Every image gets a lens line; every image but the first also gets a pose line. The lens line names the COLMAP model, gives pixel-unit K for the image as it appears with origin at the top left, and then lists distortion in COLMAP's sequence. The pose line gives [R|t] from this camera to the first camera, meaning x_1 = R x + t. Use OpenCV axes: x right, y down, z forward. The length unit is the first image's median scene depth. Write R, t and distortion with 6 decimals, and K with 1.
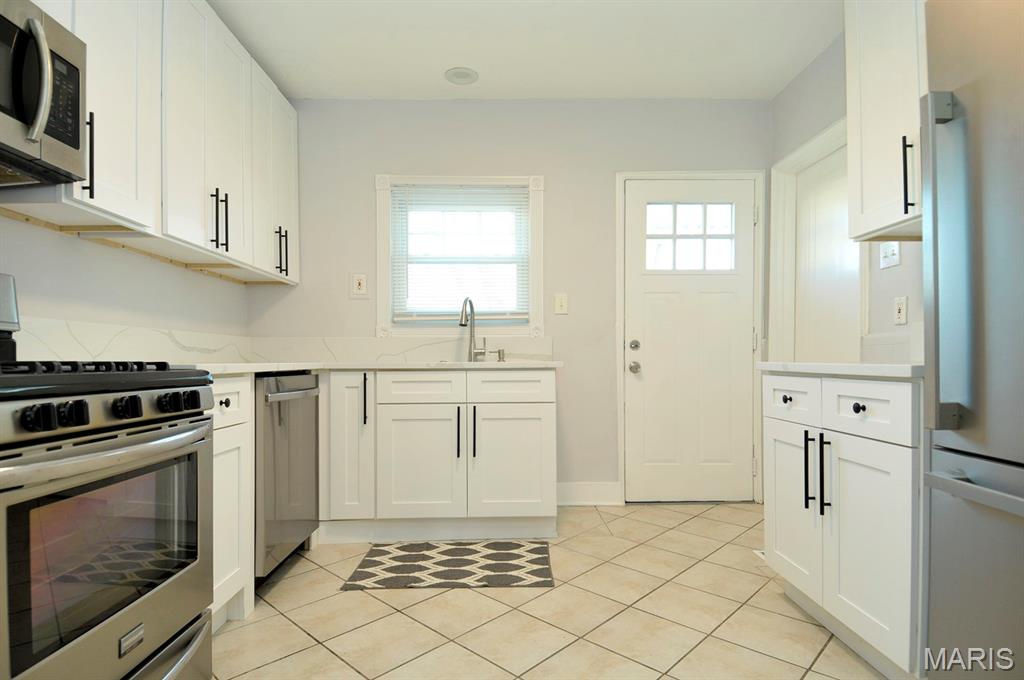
lens RADIAL K [[527.2, 0, 509.6], [0, 527.2, 367.6], [0, 0, 1]] dist [0.051361, -0.047895]
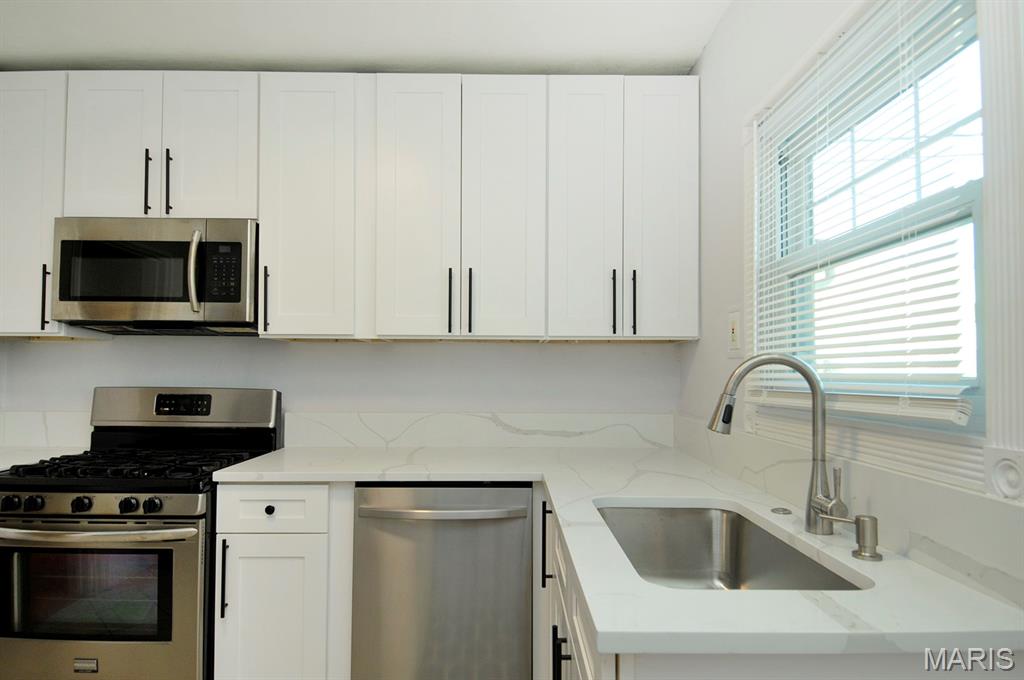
lens RADIAL K [[609.7, 0, 512.5], [0, 609.7, 358.1], [0, 0, 1]] dist [-0.000640, -0.000441]
pose [[-0.009309, -0.017392, -0.999805, 0.718655], [-0.018074, 0.999688, -0.017222, -0.241363], [0.999793, 0.017910, -0.009620, 1.655582]]
